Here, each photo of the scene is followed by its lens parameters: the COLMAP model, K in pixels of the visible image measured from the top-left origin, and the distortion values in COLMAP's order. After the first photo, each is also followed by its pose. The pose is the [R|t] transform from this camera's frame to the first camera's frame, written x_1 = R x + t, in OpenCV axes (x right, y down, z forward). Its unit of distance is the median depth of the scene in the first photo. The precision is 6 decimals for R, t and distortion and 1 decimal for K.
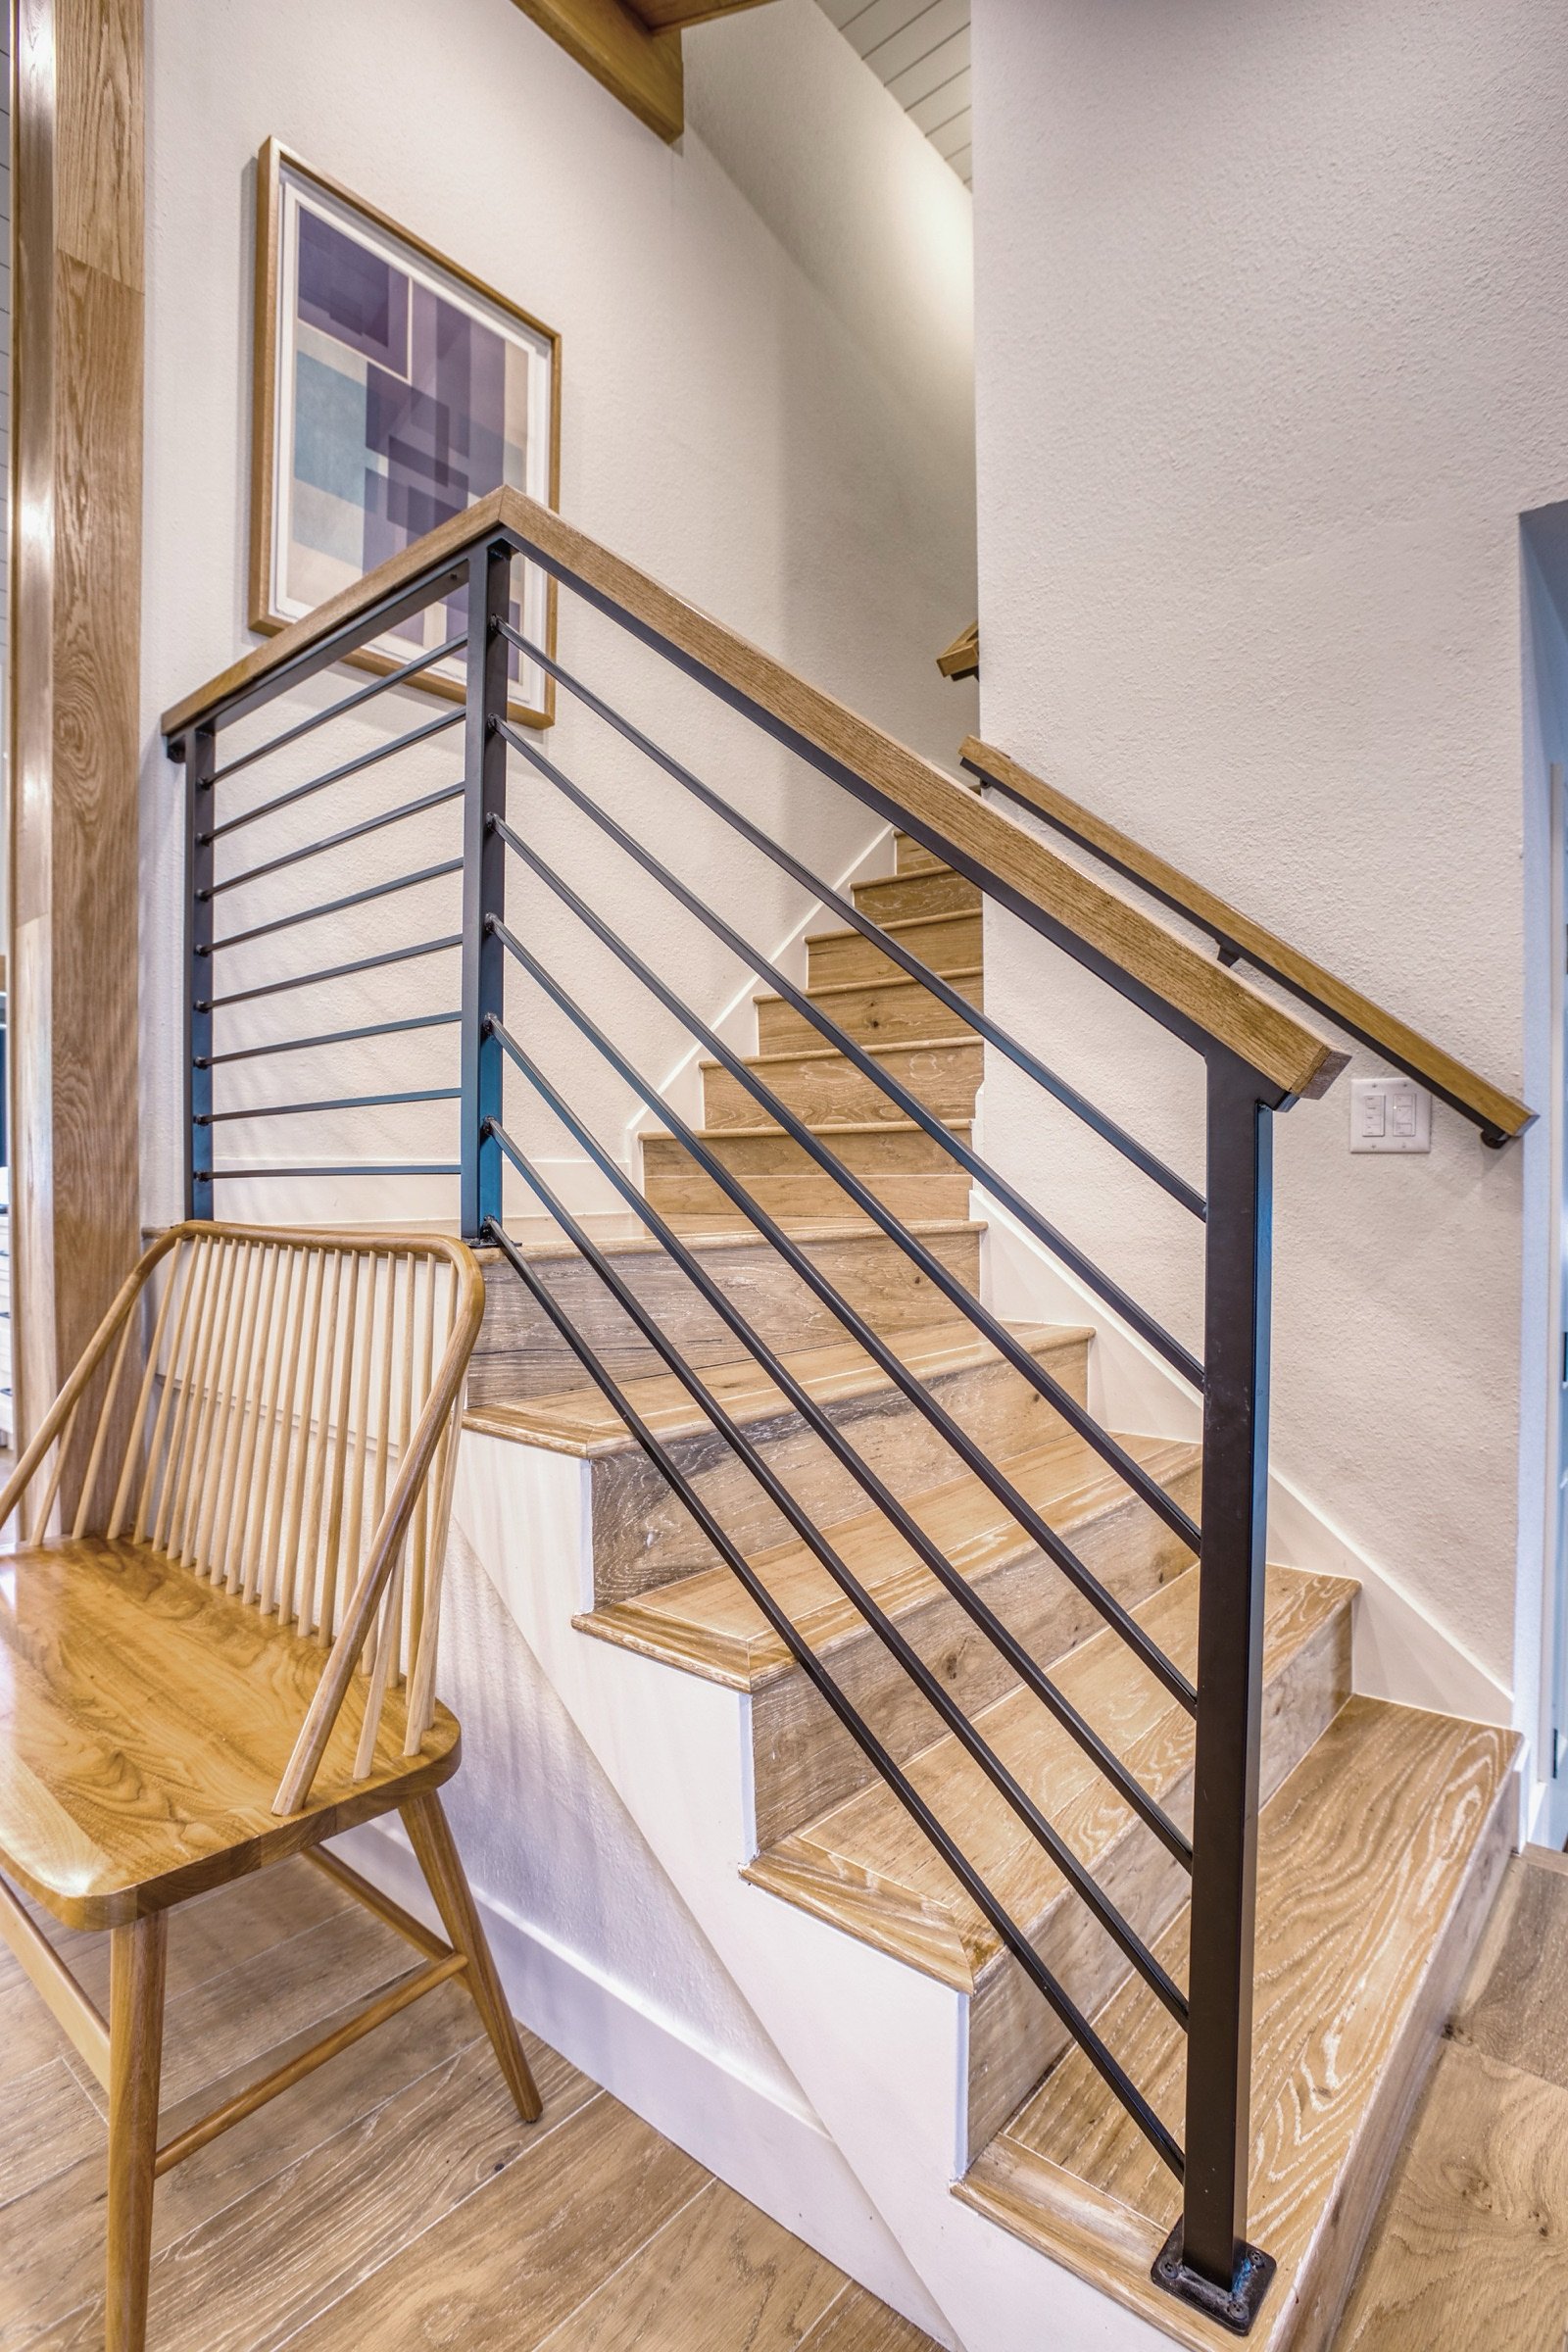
lens RADIAL K [[1161.4, 0, 799.5], [0, 1161.4, 1196.2], [0, 0, 1]] dist [-0.073289, 0.033469]
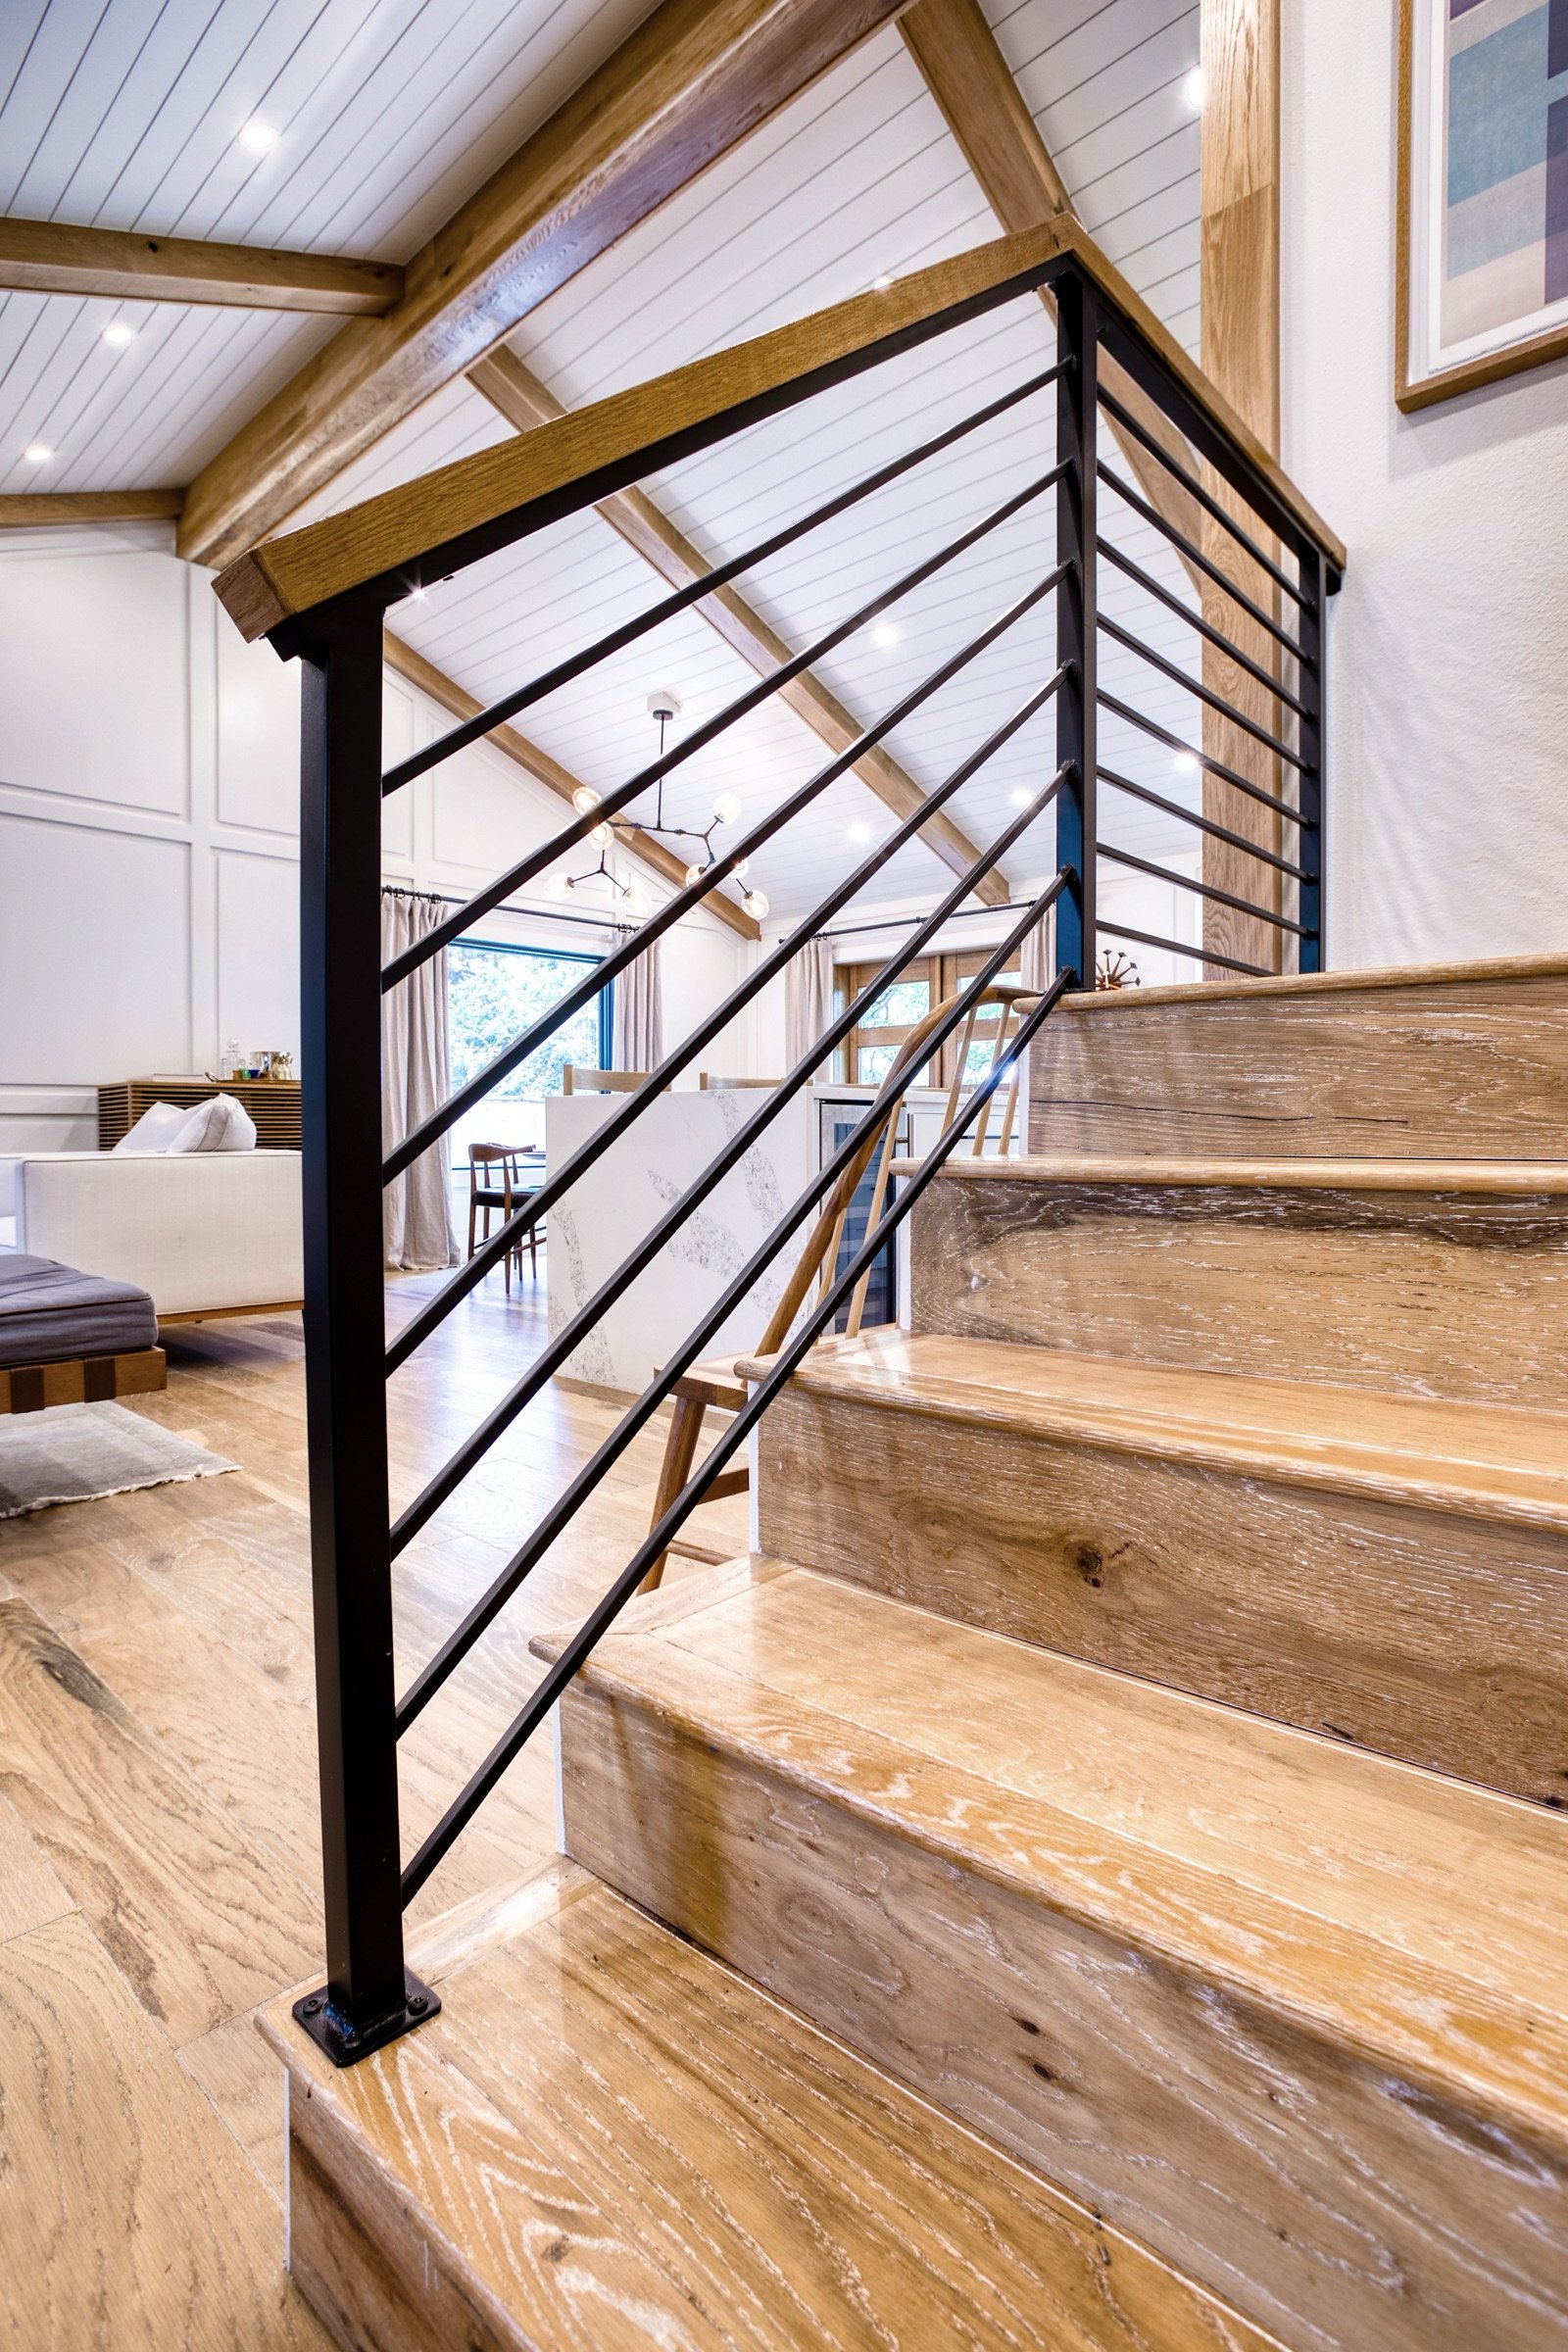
lens RADIAL K [[1161.4, 0, 805.7], [0, 1161.4, 1163.2], [0, 0, 1]] dist [-0.073289, 0.033469]
pose [[-0.025817, 0.027973, -0.999275, 0.625066], [-0.014653, 0.999490, 0.028357, 0.139088], [0.999559, 0.015374, -0.025394, 0.693929]]
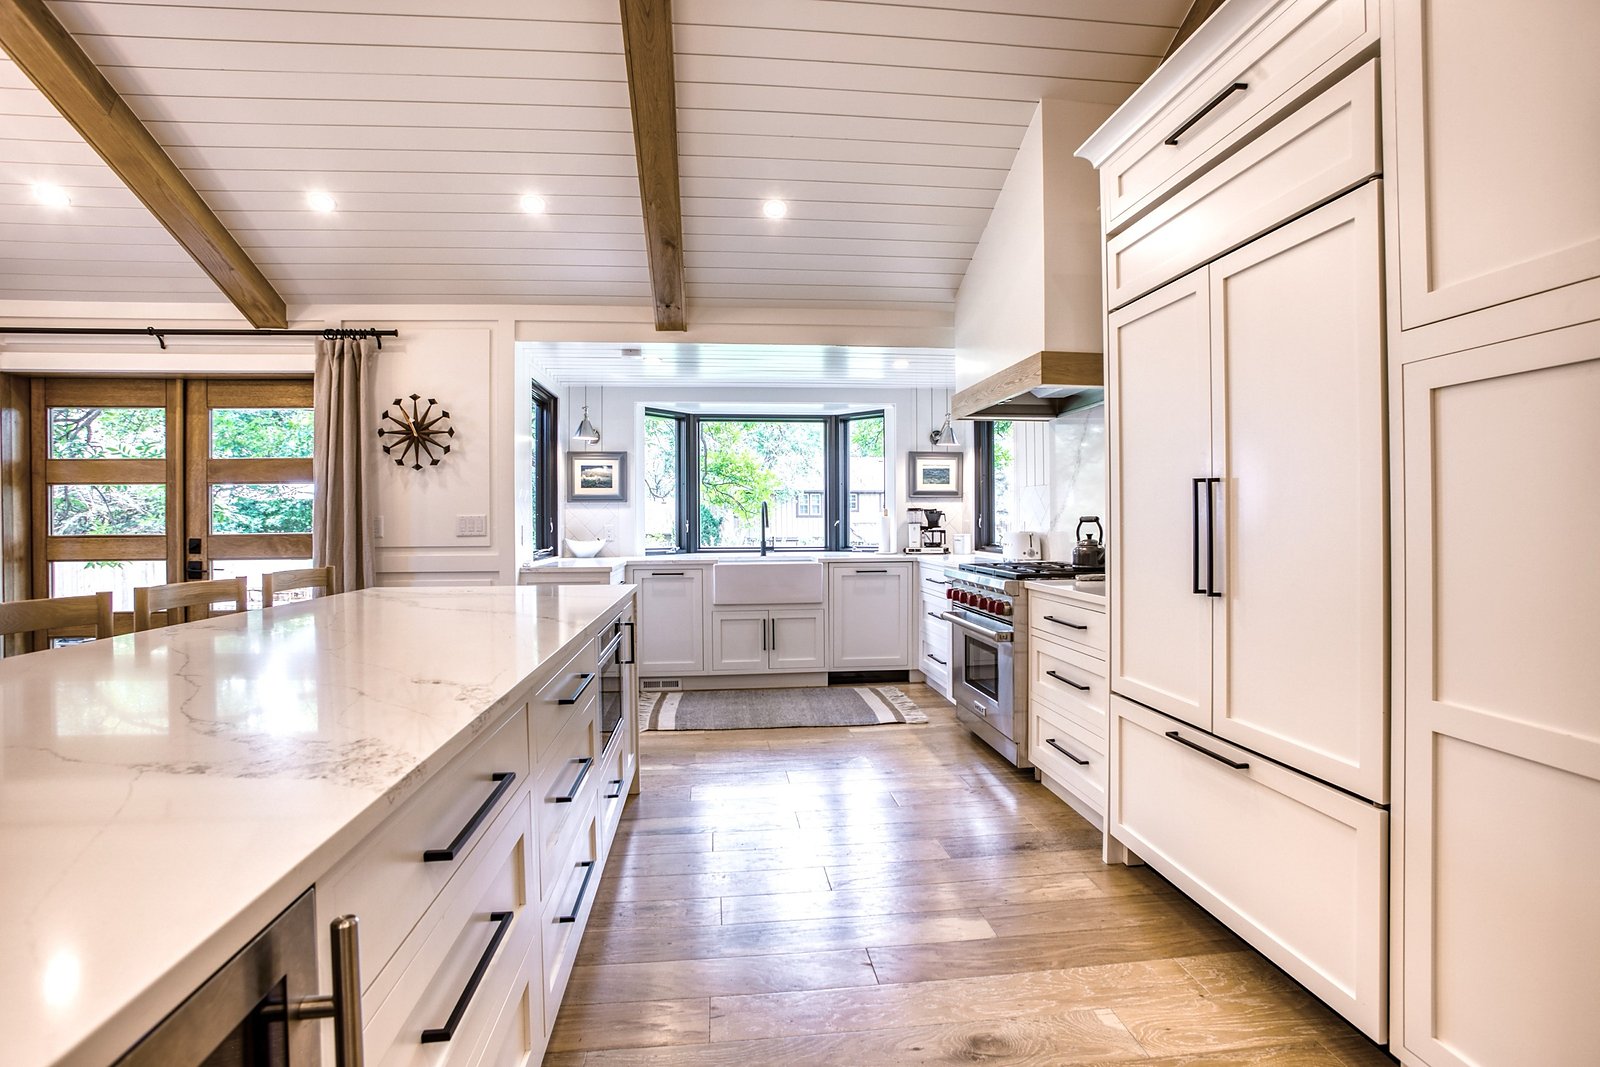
lens RADIAL K [[790.1, 0, 792.4], [0, 790.1, 524.1], [0, 0, 1]] dist [-0.073289, 0.033469]
pose [[0.724121, 0.000822, -0.689672, -0.879364], [-0.006254, 0.999966, -0.005375, -0.091861], [0.689644, 0.008206, 0.724102, 0.667207]]
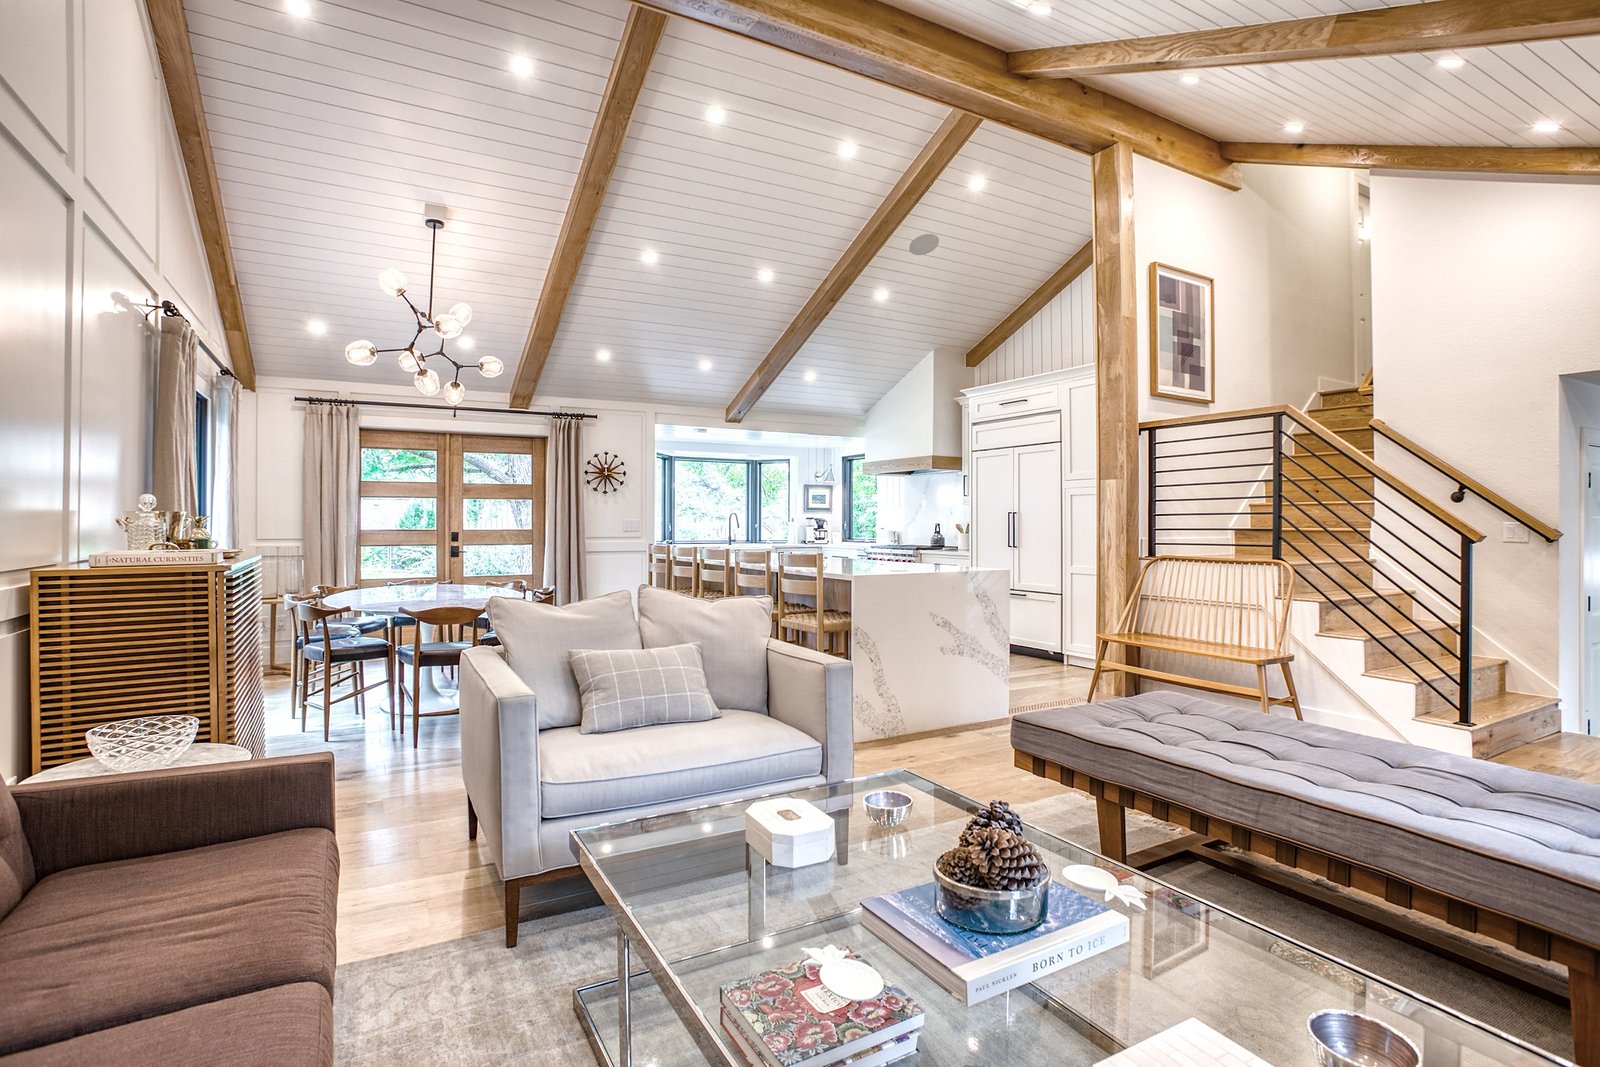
lens RADIAL K [[790.1, 0, 799.3], [0, 790.1, 527.4], [0, 0, 1]] dist [-0.073289, 0.033469]
pose [[0.939223, 0.005334, -0.343266, -0.882446], [-0.009476, 0.999901, -0.010390, -0.042808], [0.343177, 0.013011, 0.939181, -2.268465]]
